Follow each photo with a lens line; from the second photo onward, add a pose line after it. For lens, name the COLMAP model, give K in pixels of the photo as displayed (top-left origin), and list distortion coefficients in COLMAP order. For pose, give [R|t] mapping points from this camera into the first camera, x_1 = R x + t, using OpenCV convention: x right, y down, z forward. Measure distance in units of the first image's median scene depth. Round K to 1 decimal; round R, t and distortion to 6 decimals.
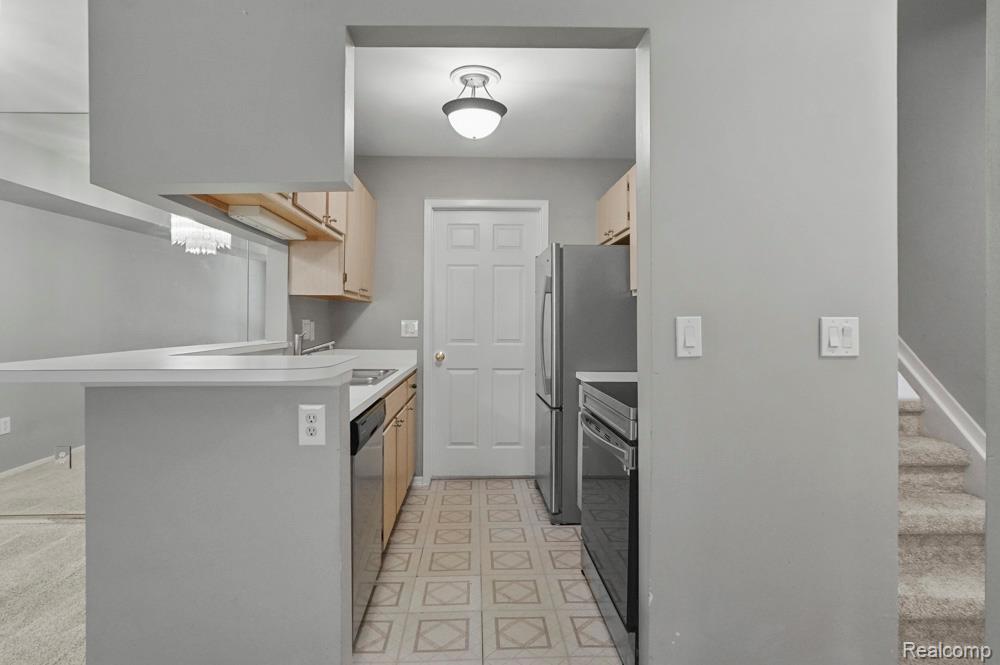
lens RADIAL K [[510.6, 0, 493.8], [0, 510.6, 321.0], [0, 0, 1]] dist [-0.069215, 0.033910]
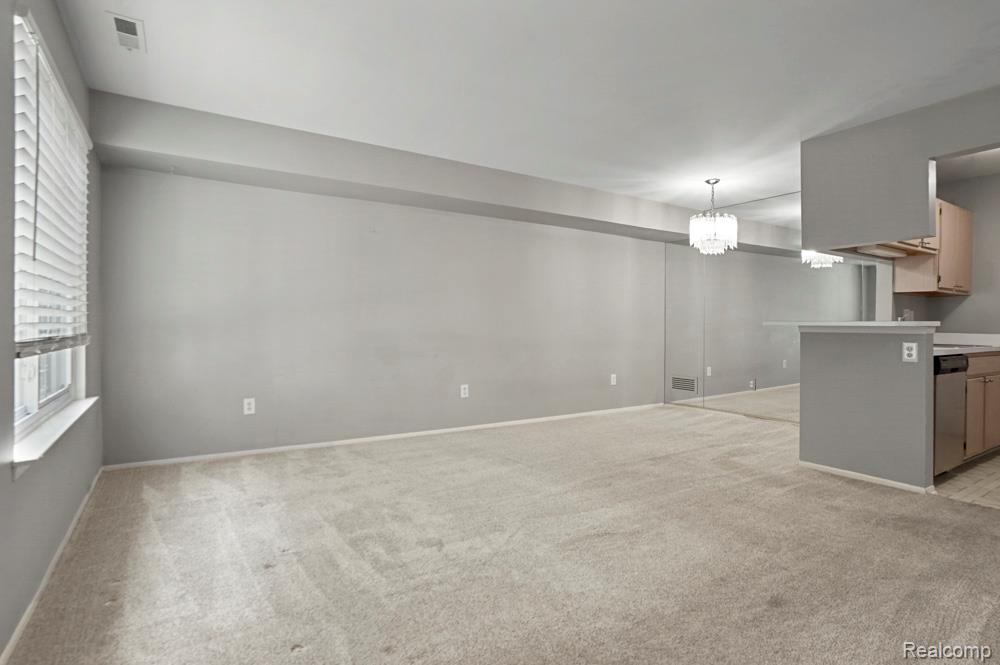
lens RADIAL K [[510.6, 0, 493.8], [0, 510.6, 321.0], [0, 0, 1]] dist [-0.069215, 0.033910]
pose [[0.498499, 0.001987, -0.866888, 0.300414], [-0.006178, 0.999980, -0.001260, 0.045518], [0.866868, 0.005983, 0.498501, -0.820514]]
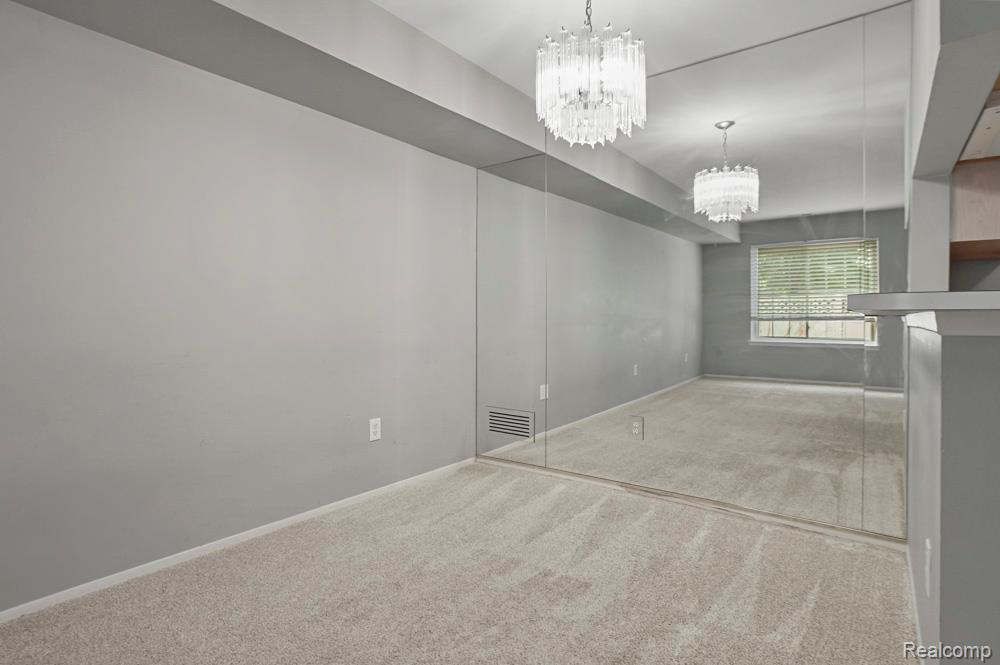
lens RADIAL K [[510.6, 0, 493.8], [0, 510.6, 321.0], [0, 0, 1]] dist [-0.069215, 0.033910]
pose [[0.772943, 0.006726, -0.634439, -0.458701], [-0.001928, 0.999964, 0.008253, 0.056231], [0.634472, -0.005156, 0.772929, 0.038044]]
